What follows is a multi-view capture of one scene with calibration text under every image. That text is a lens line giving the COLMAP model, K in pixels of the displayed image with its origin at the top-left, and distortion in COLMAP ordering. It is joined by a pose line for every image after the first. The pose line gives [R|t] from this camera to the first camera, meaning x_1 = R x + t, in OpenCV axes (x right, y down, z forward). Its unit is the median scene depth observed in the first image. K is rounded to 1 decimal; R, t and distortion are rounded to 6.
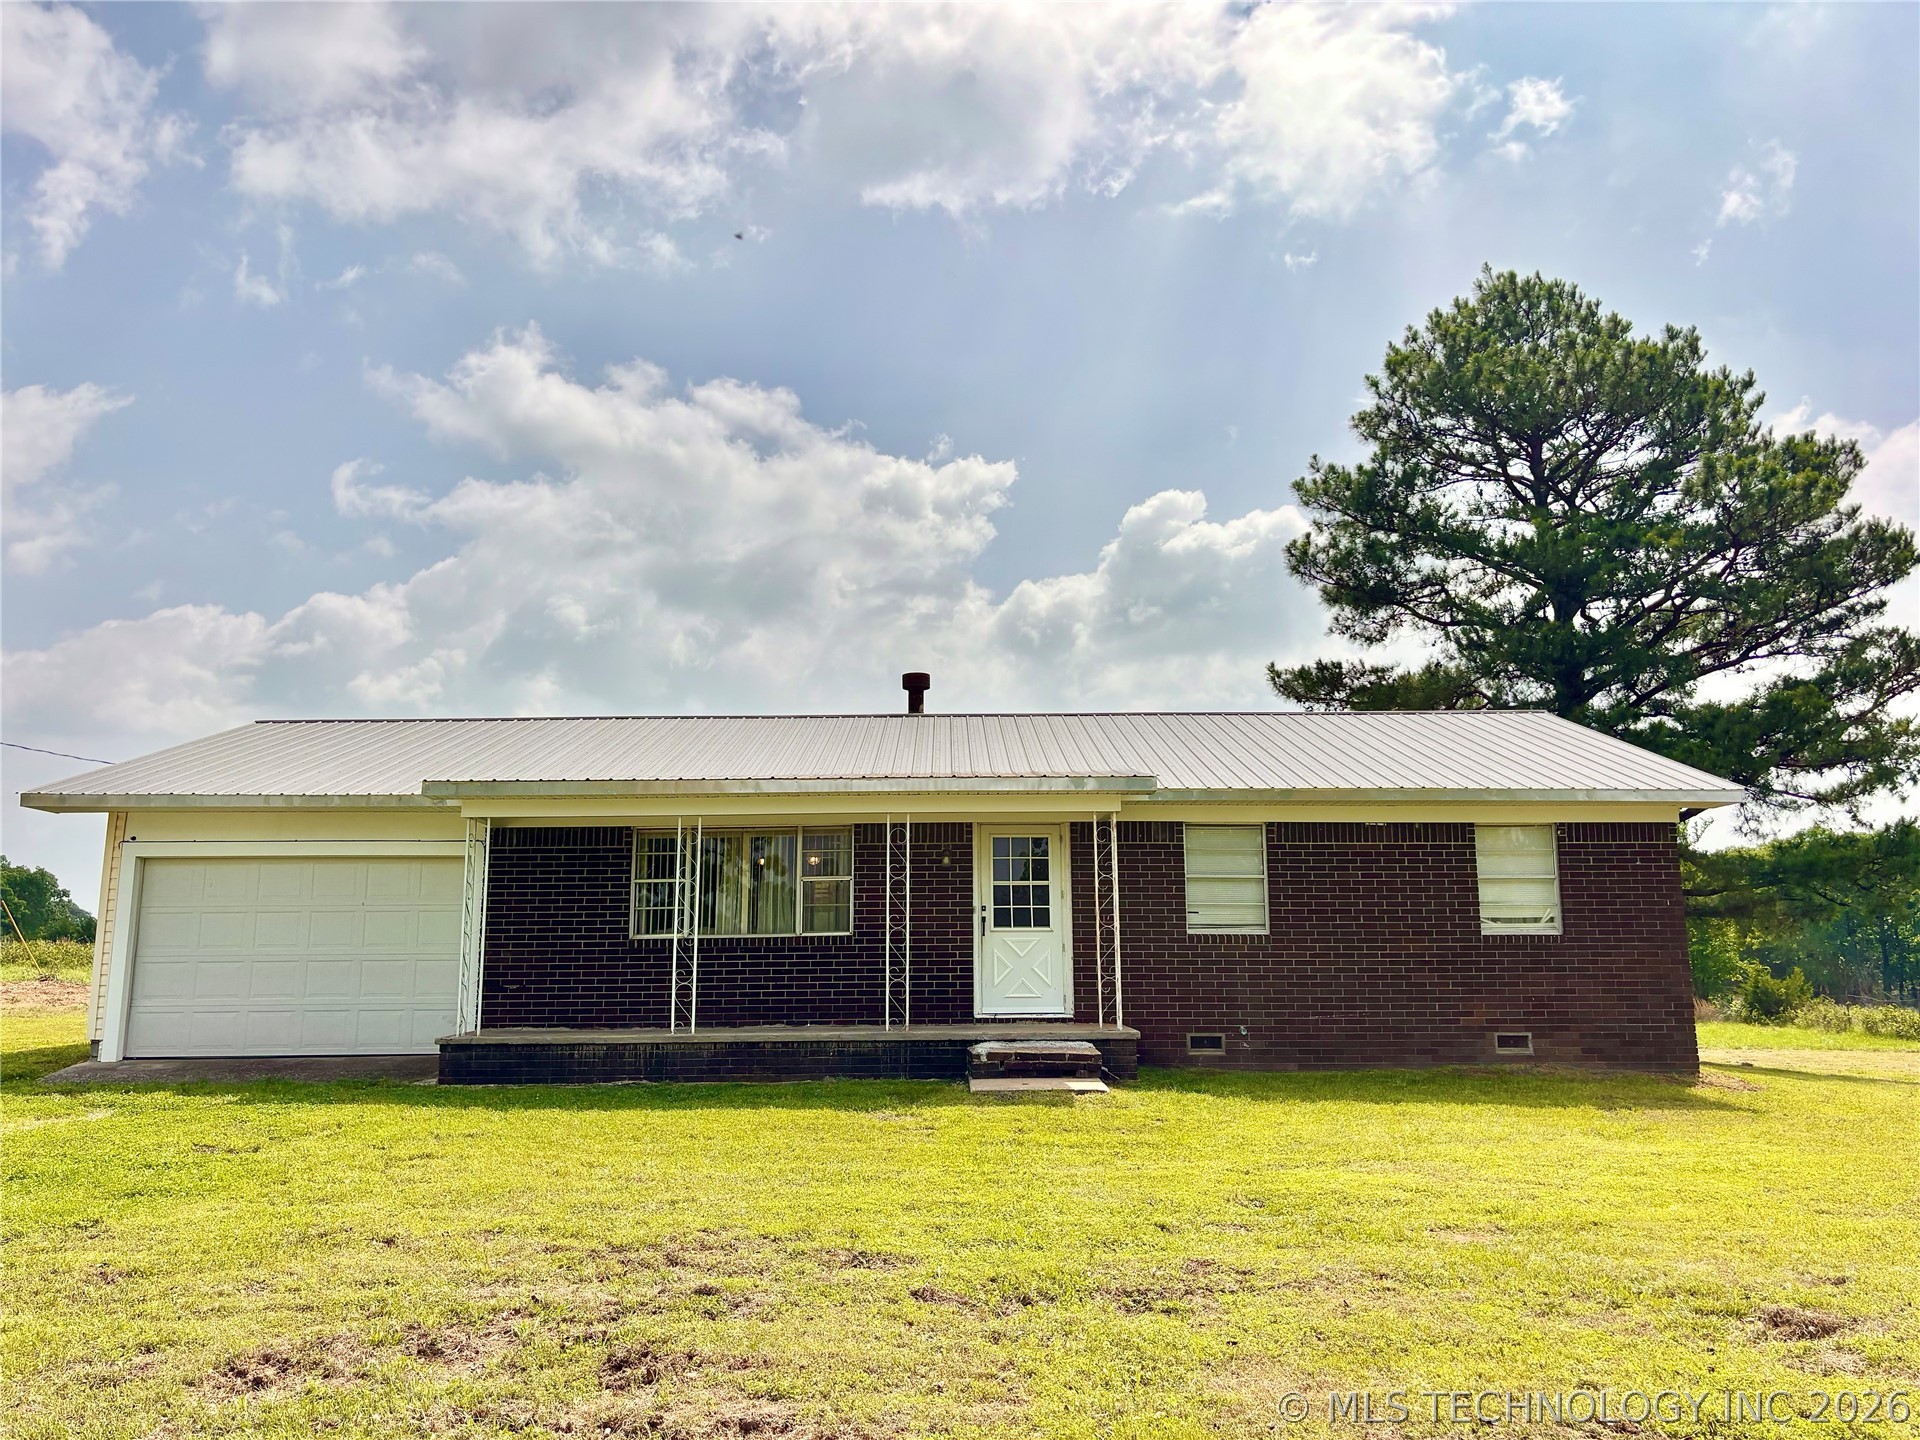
lens RADIAL K [[1465.0, 0, 957.0], [0, 1465.0, 710.3], [0, 0, 1]] dist [0.023754, -0.001557]
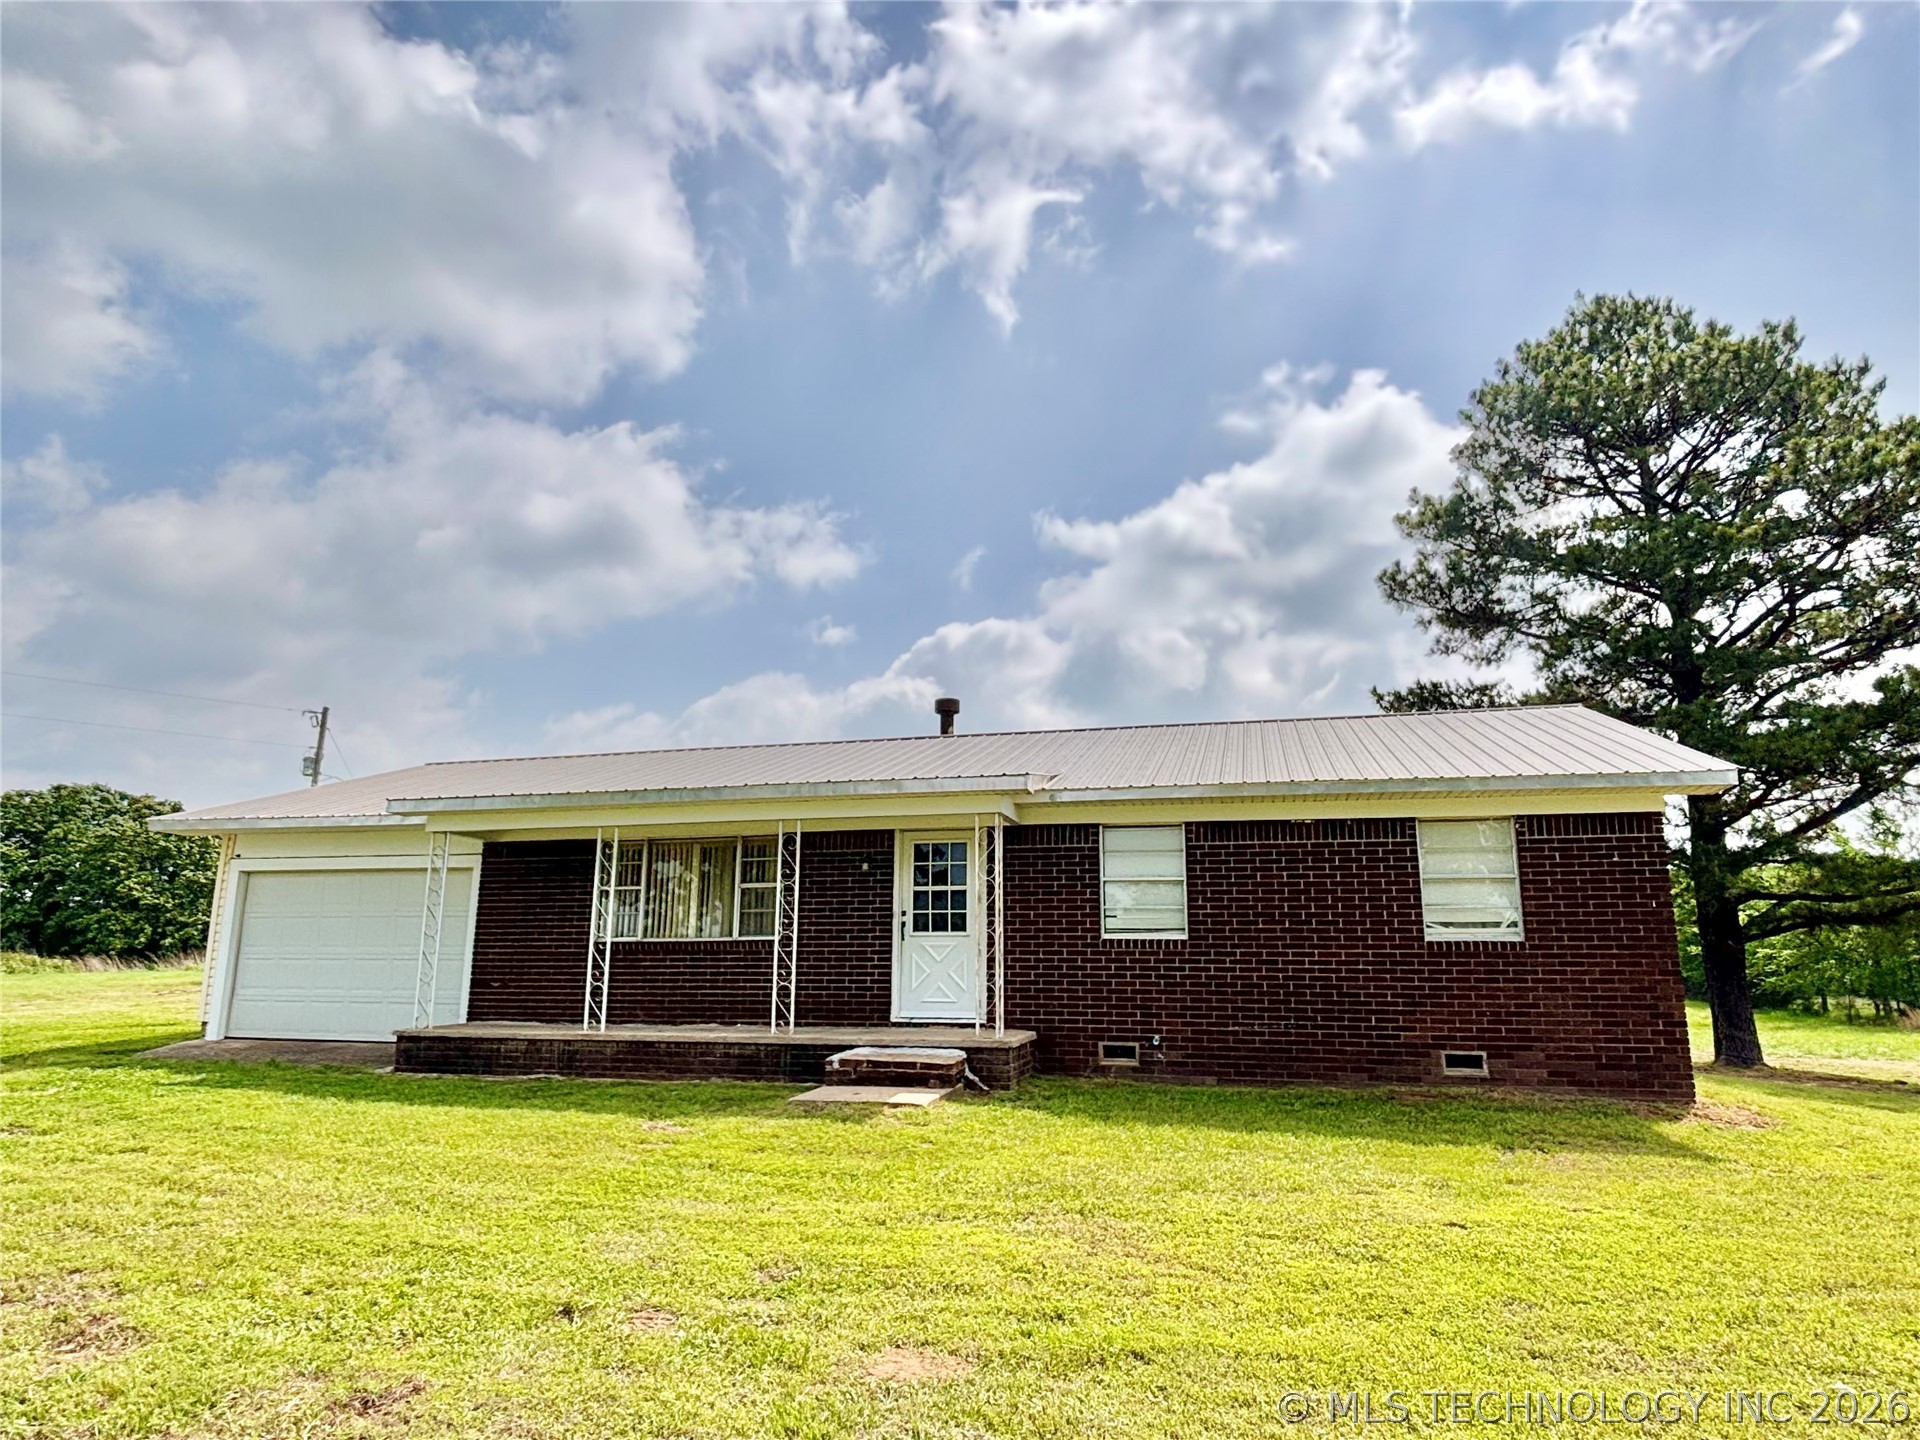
lens RADIAL K [[1132.4, 0, 956.9], [0, 1132.4, 720.6], [0, 0, 1]] dist [0.023932, -0.026220]
pose [[0.965281, -0.045307, -0.257254, 0.264897], [0.035514, 0.998461, -0.042589, 0.036828], [0.258788, 0.031974, 0.965405, 0.244783]]
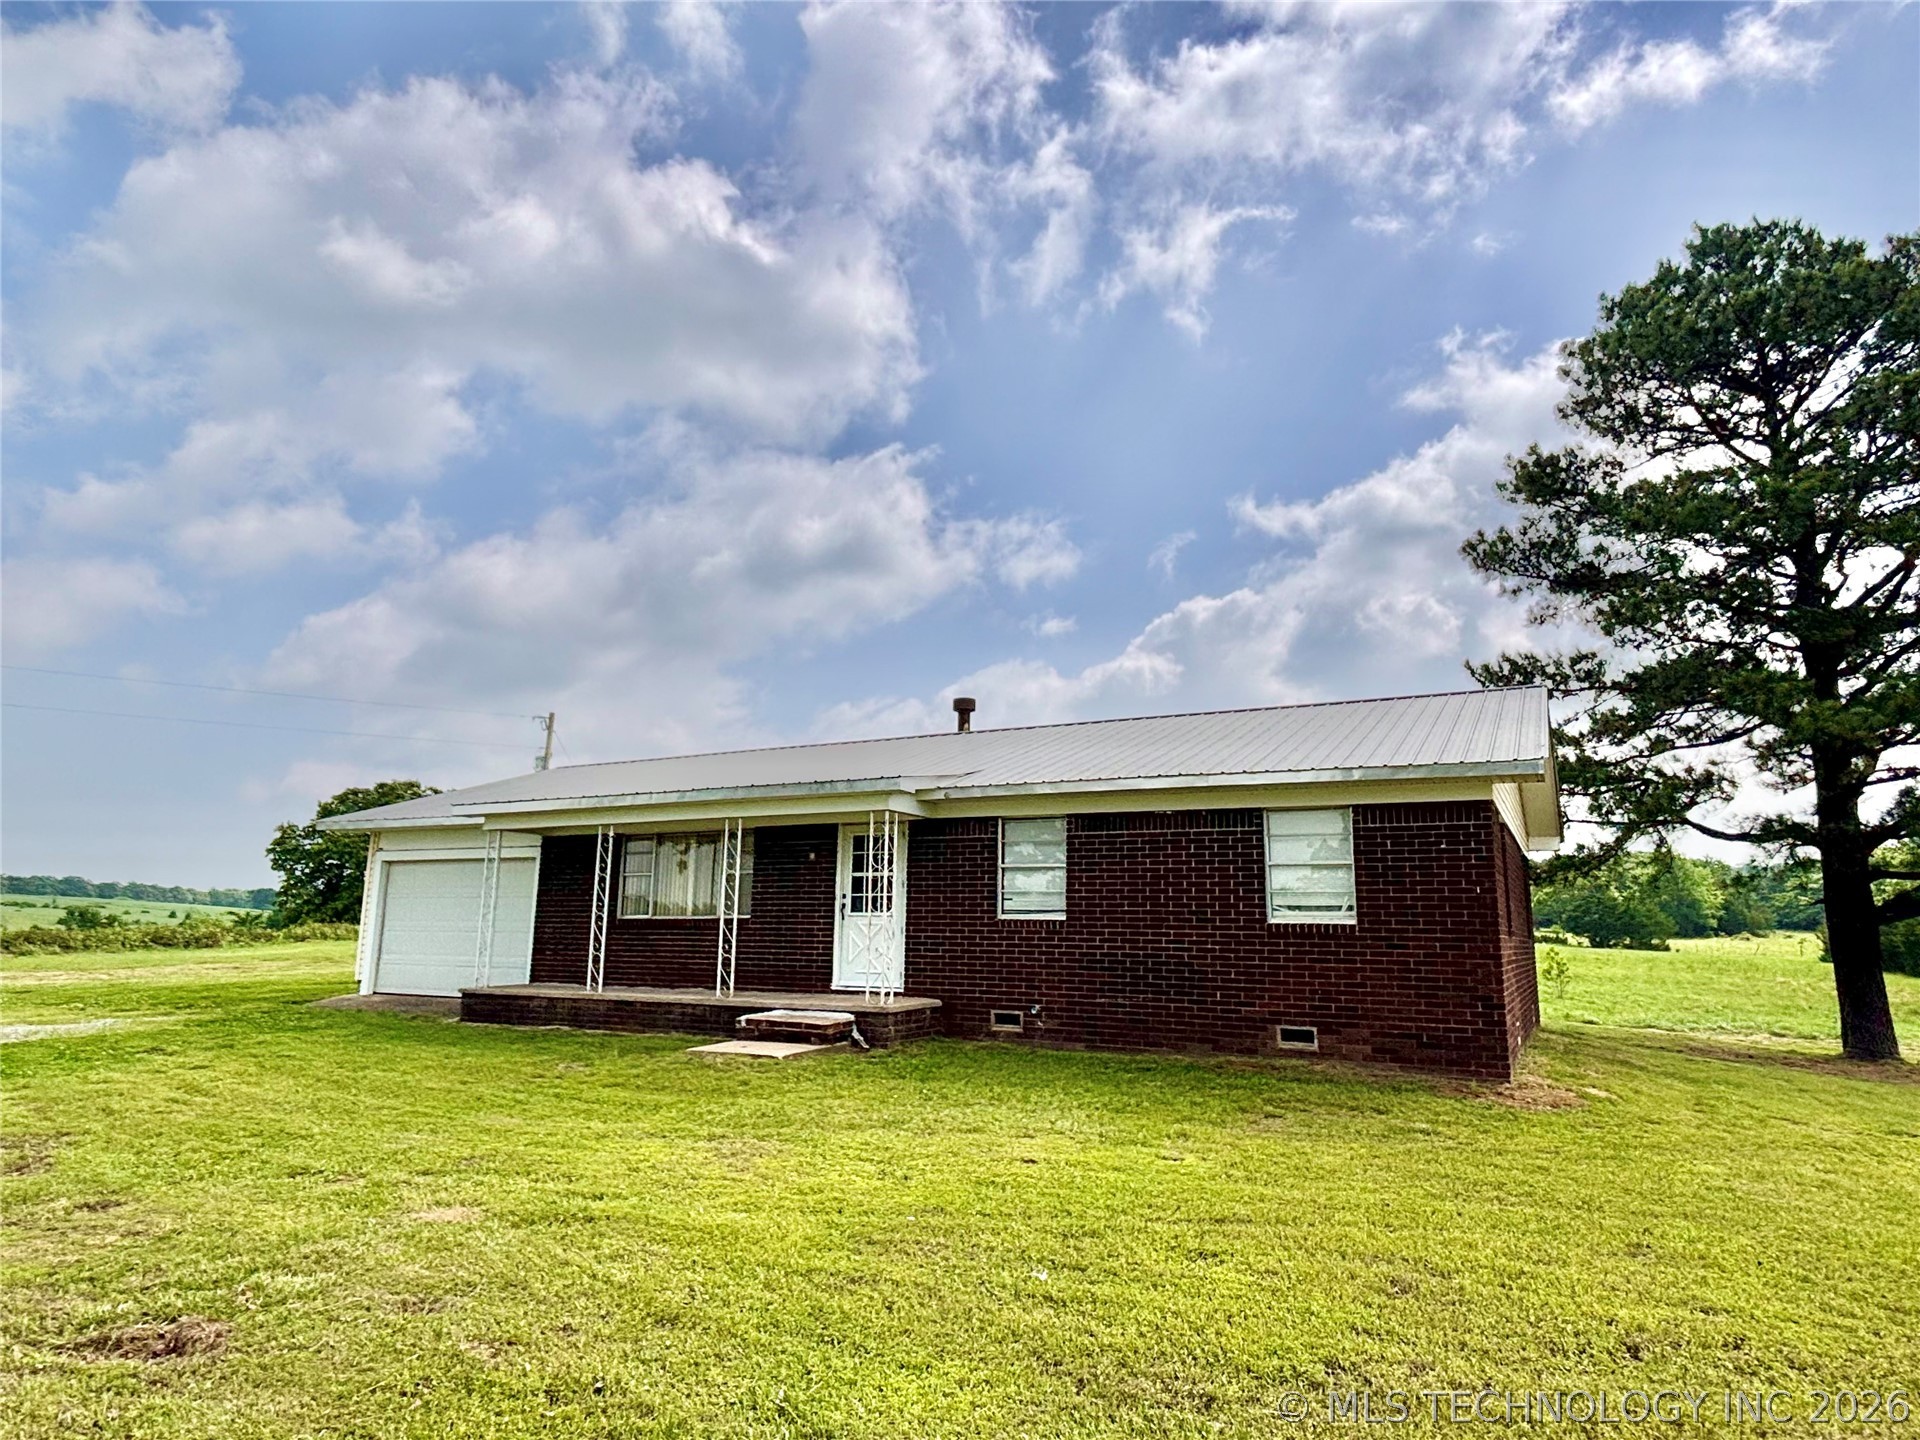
lens RADIAL K [[1111.6, 0, 960.0], [0, 1111.6, 720.0], [0, 0, 1]] dist [0.030504, -0.001352]
pose [[0.880322, -0.072315, -0.468833, 0.534207], [0.063460, 0.997382, -0.034682, 0.031648], [0.470114, 0.000779, 0.882606, 0.254185]]
